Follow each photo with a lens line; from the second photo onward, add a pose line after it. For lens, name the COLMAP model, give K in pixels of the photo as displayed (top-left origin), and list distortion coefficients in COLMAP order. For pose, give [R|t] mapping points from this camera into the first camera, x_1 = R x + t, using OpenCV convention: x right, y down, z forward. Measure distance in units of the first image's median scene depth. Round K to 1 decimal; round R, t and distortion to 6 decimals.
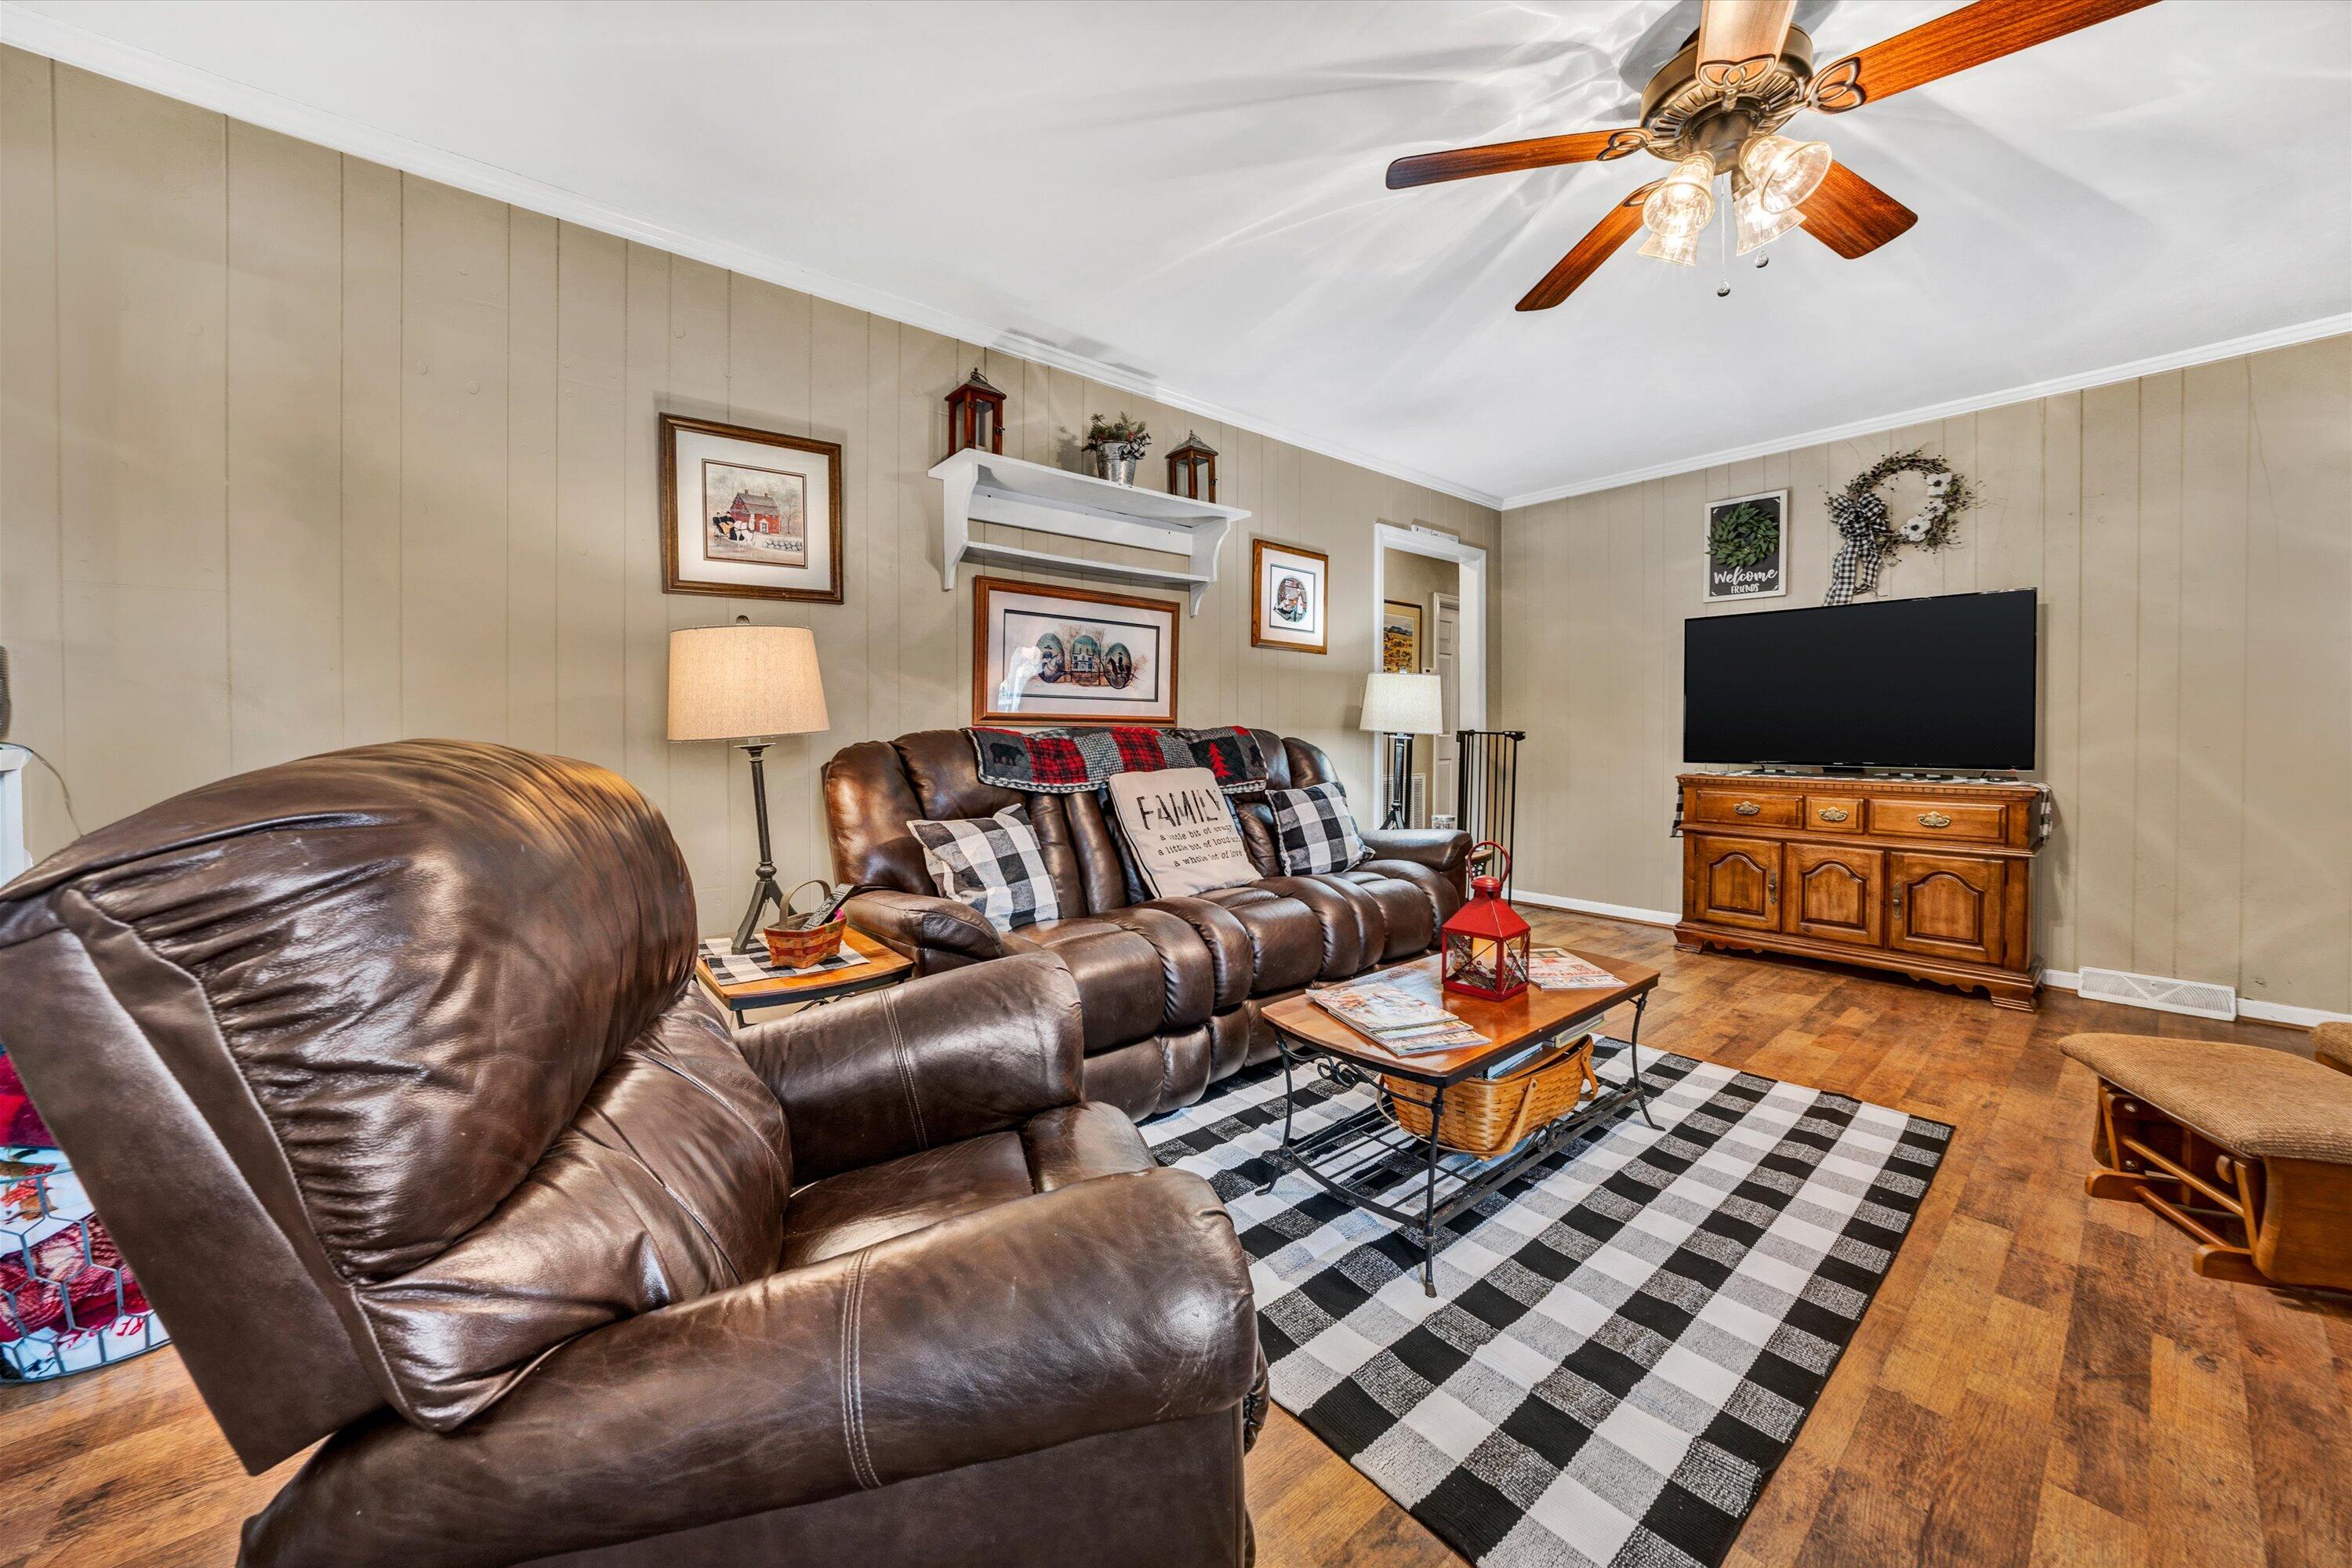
lens RADIAL K [[869.5, 0, 1157.3], [0, 869.5, 737.5], [0, 0, 1]] dist [-0.002901, -0.000085]
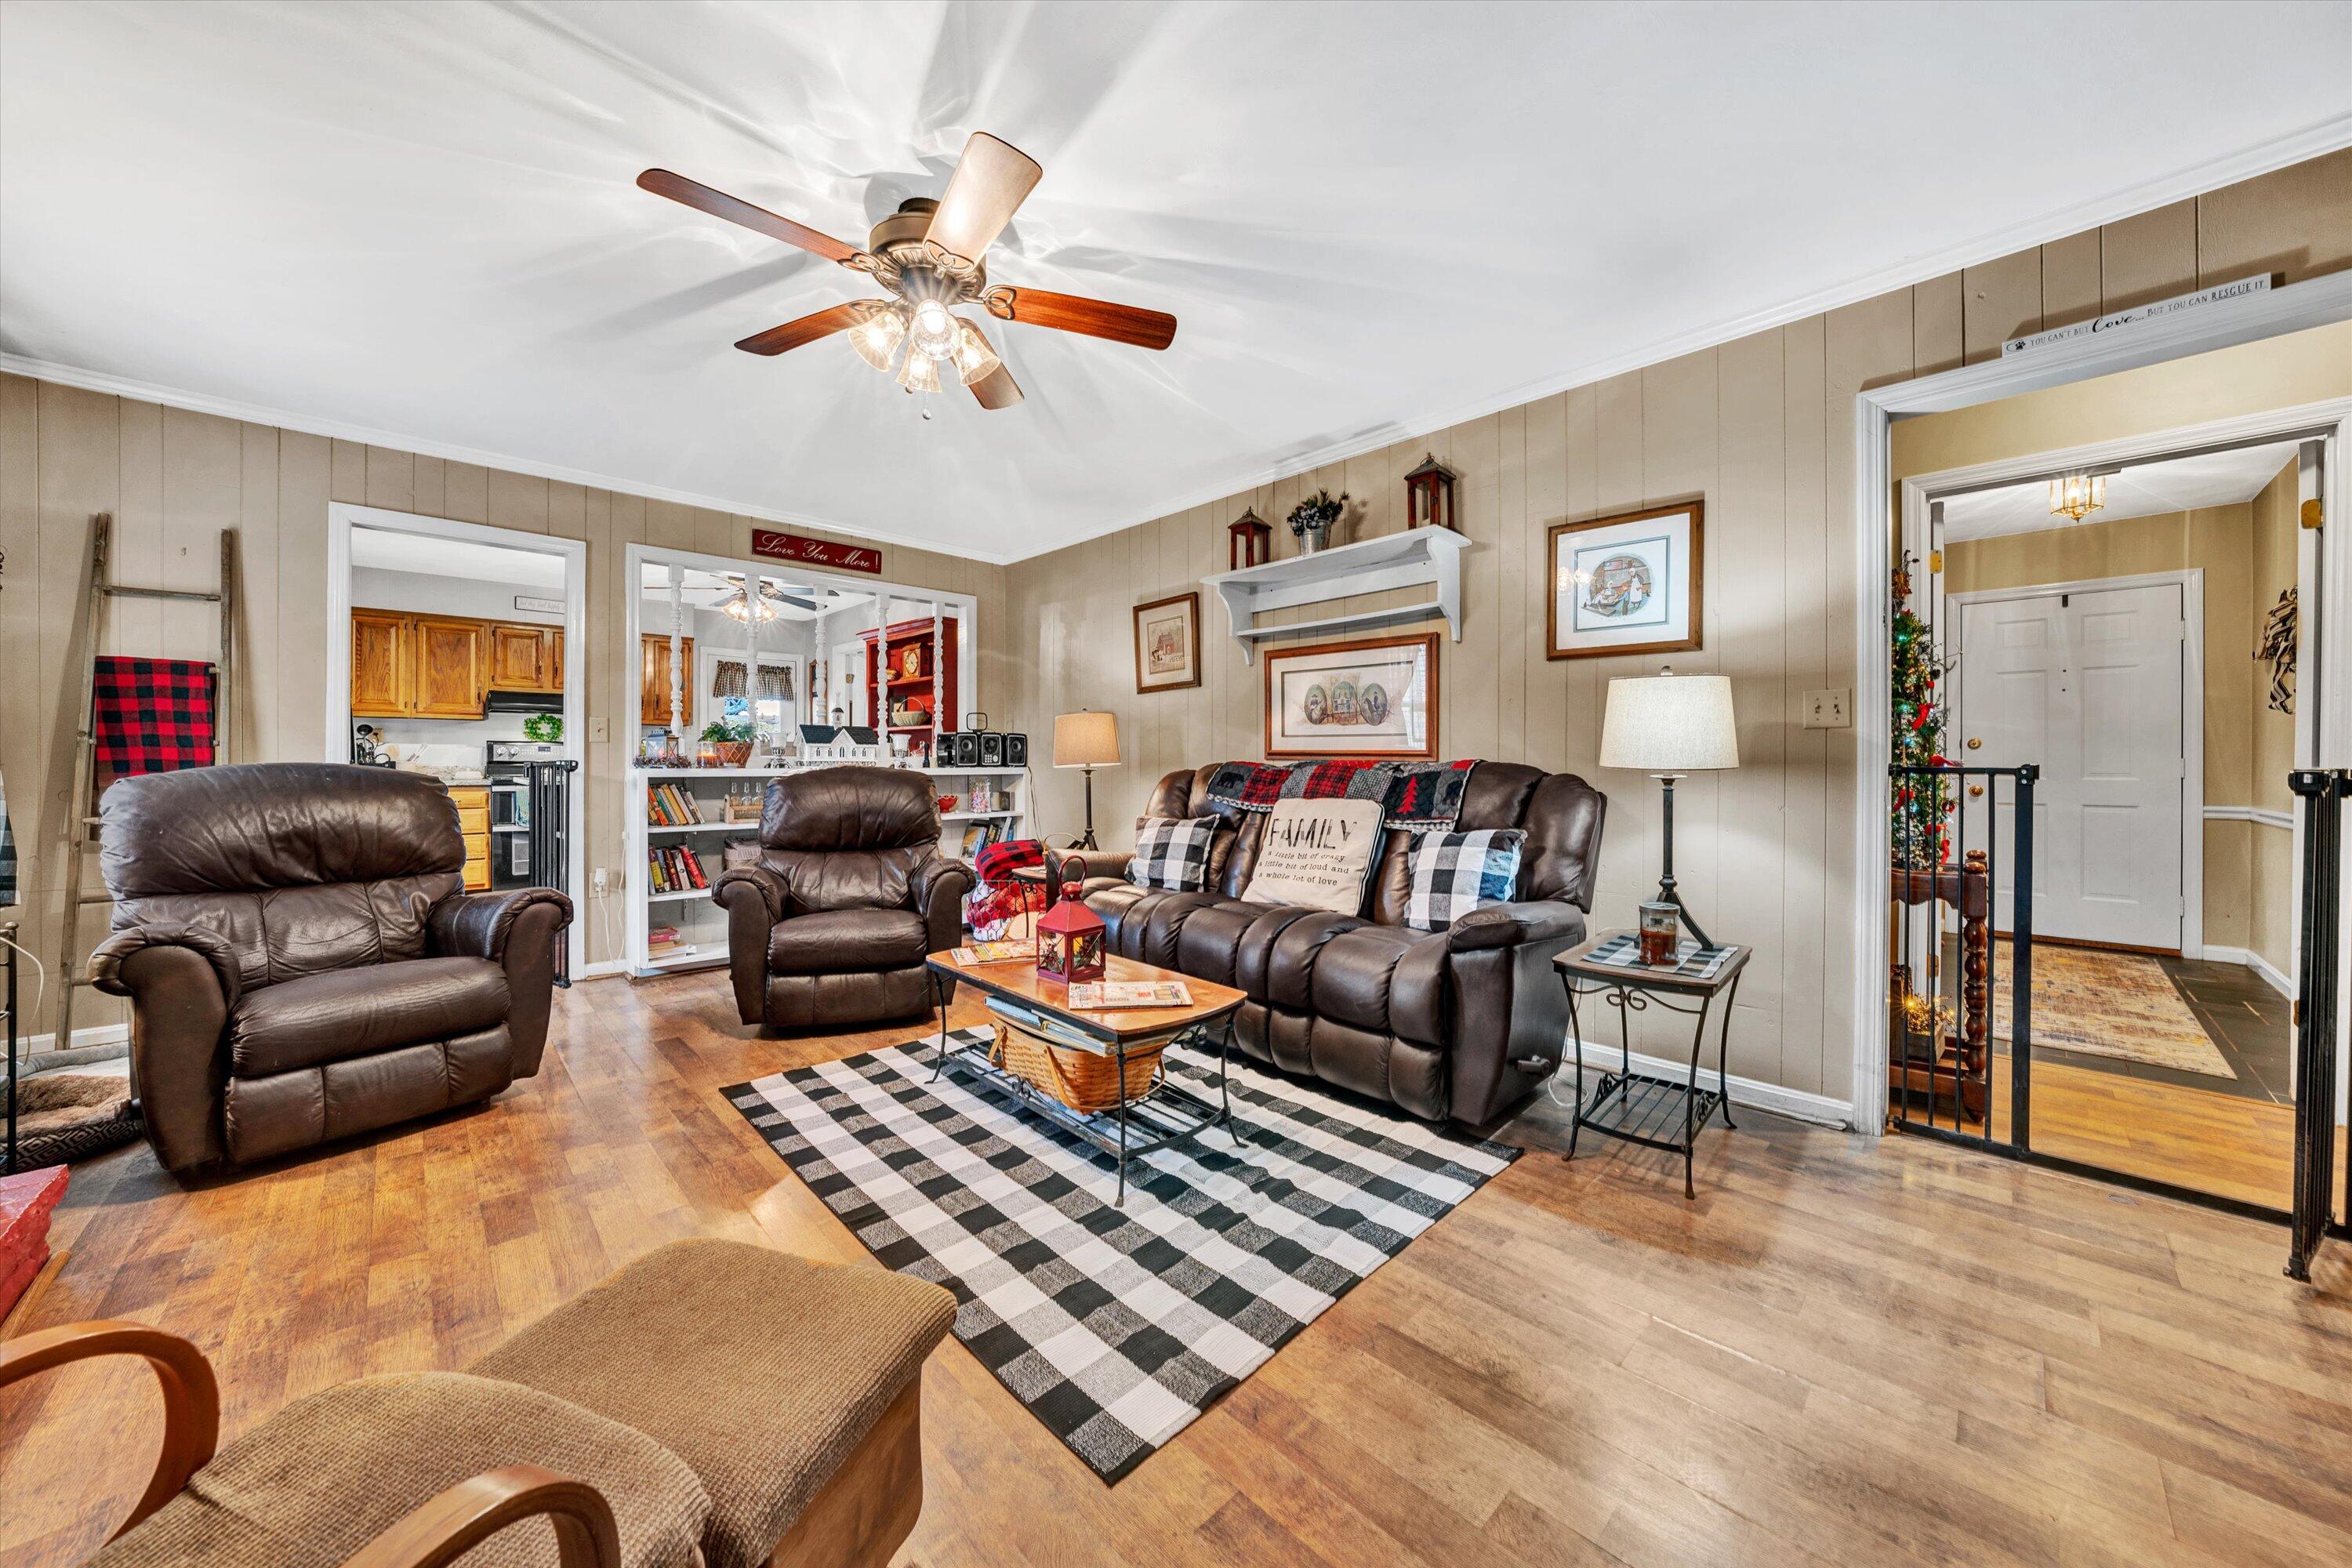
lens RADIAL K [[869.5, 0, 1177.2], [0, 869.5, 764.1], [0, 0, 1]] dist [-0.002901, -0.000085]
pose [[0.040895, 0.005366, -0.999149, 1.050577], [-0.009509, 0.999942, 0.004981, -0.011100], [0.999118, 0.009298, 0.040943, 0.723125]]
